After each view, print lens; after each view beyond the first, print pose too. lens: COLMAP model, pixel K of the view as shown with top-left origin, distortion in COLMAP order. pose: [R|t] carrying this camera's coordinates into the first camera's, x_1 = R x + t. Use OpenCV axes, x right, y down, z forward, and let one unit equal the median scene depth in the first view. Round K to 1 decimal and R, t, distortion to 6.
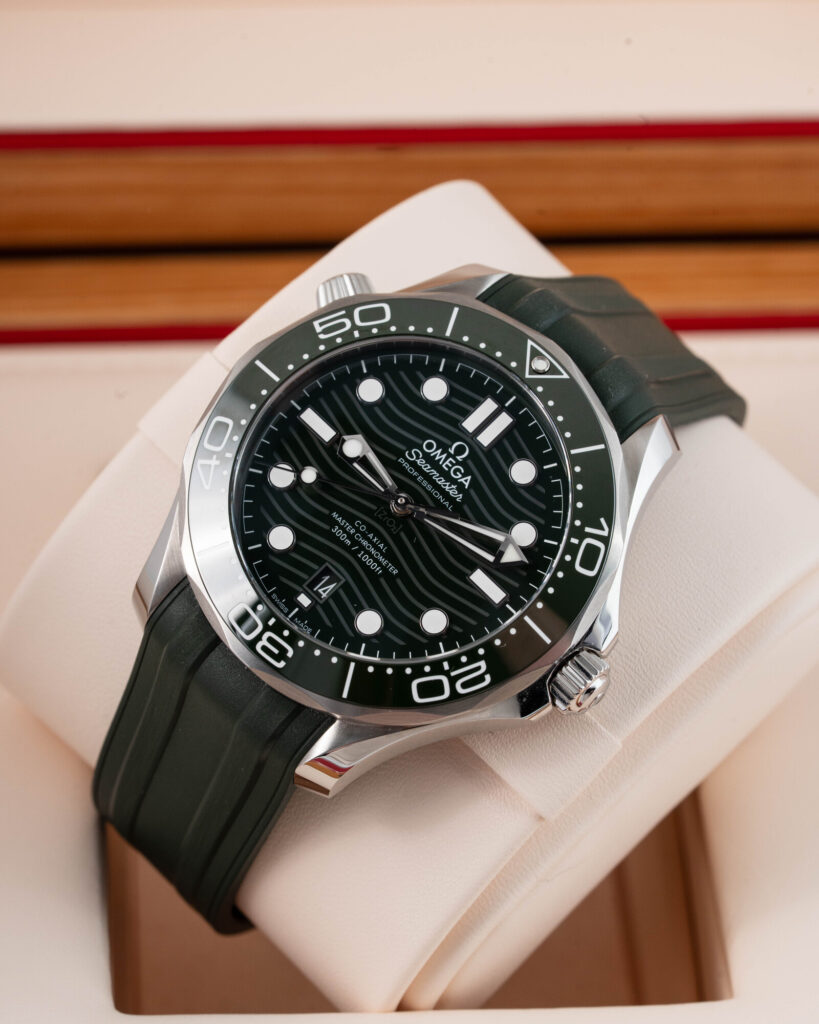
lens RADIAL K [[4956.2, 0, 398.6], [0, 4956.2, 506.5], [0, 0, 1]] dist [-1.674349, 0.000000]
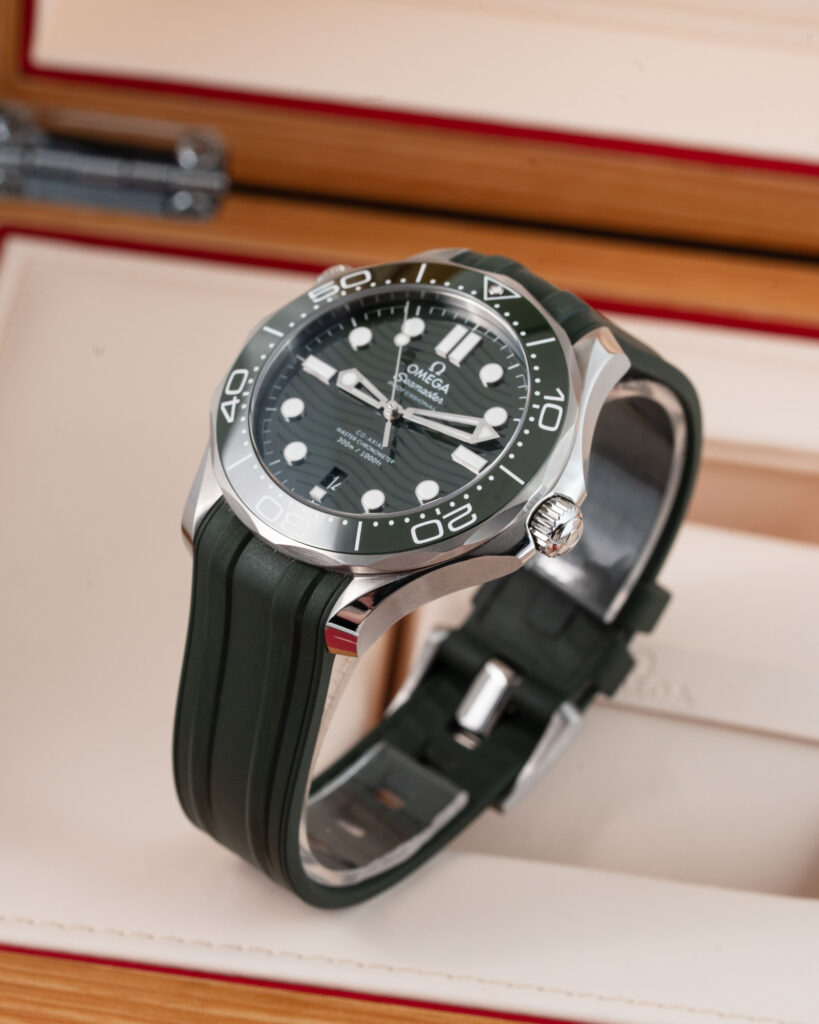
lens RADIAL K [[4956.2, 0, 420.1], [0, 4956.2, 519.2], [0, 0, 1]] dist [-1.674349, 0.000000]
pose [[0.989685, -0.132501, -0.054476, 0.068355], [0.107945, 0.939698, -0.324523, 0.410128], [0.094190, 0.315295, 0.944308, -0.114565]]
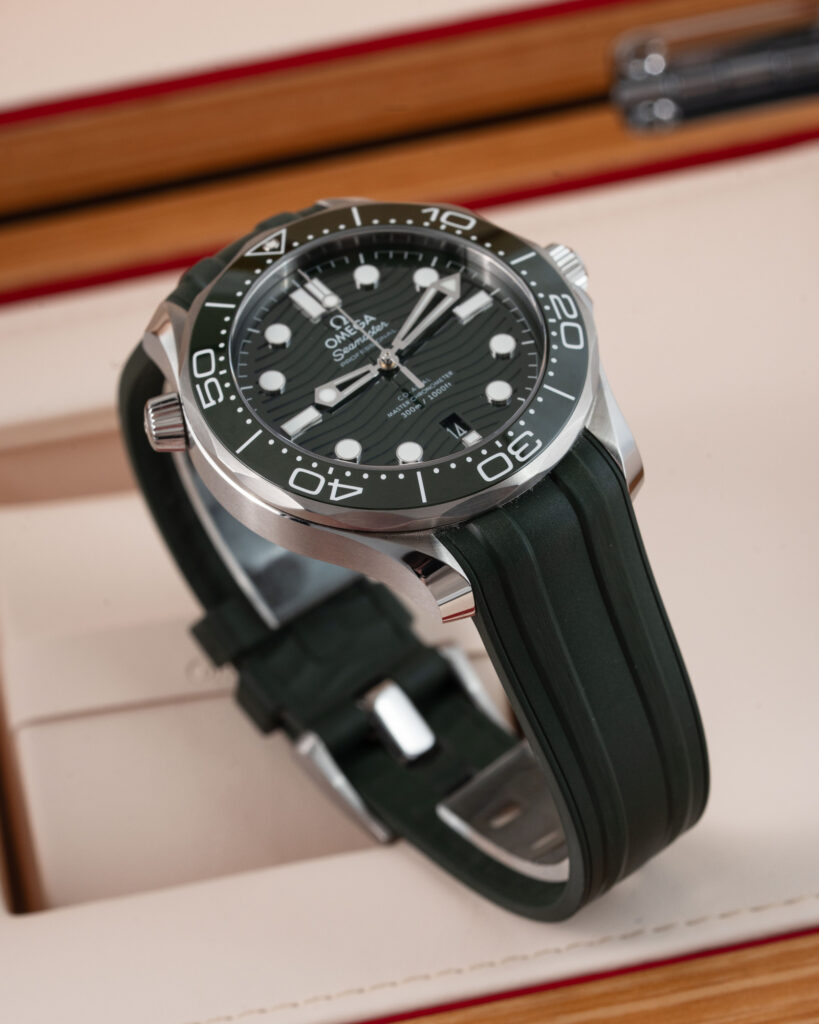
lens RADIAL K [[4956.2, 0, 410.4], [0, 4956.2, 511.5], [0, 0, 1]] dist [-1.674349, 0.000000]
pose [[0.067241, -0.741891, 0.667140, -0.736799], [0.959103, 0.232328, 0.161693, -0.161119], [-0.274954, 0.628984, 0.727172, 0.239682]]
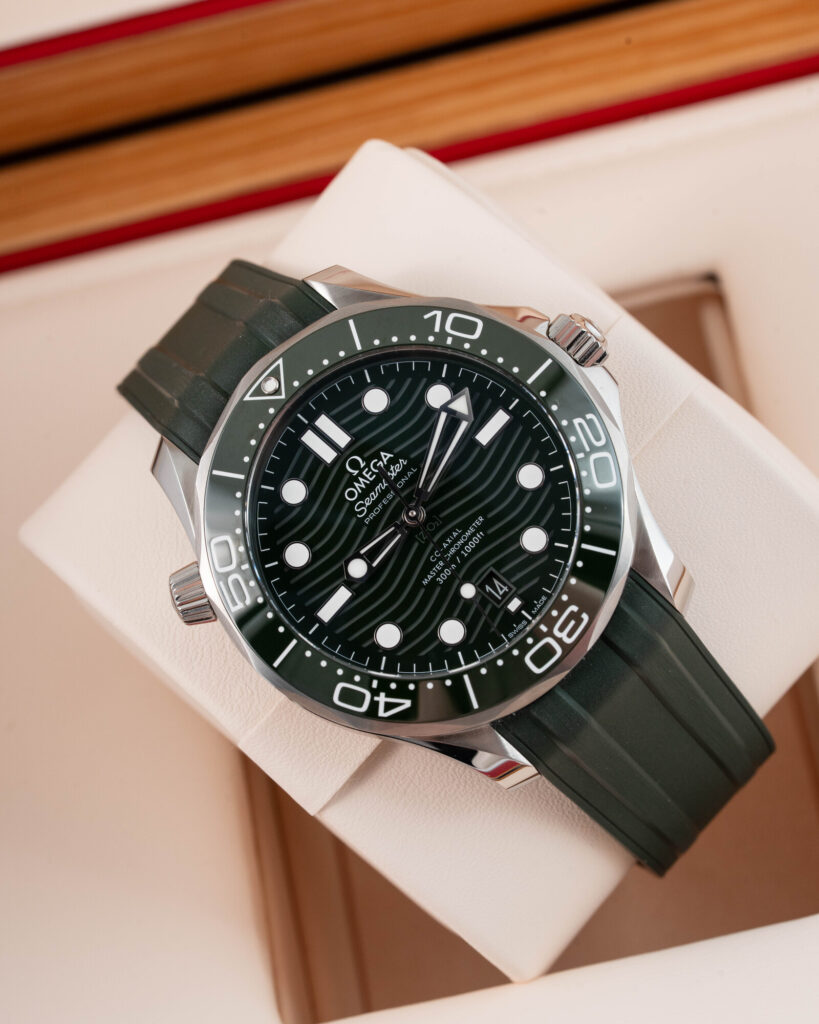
lens RADIAL K [[4956.2, 0, 447.5], [0, 4956.2, 553.3], [0, 0, 1]] dist [-1.674349, 0.000000]
pose [[-0.054334, -0.976738, 0.207438, -0.217934], [0.977113, -0.009220, 0.212522, -0.209493], [-0.205666, 0.214238, 0.954884, 0.029081]]
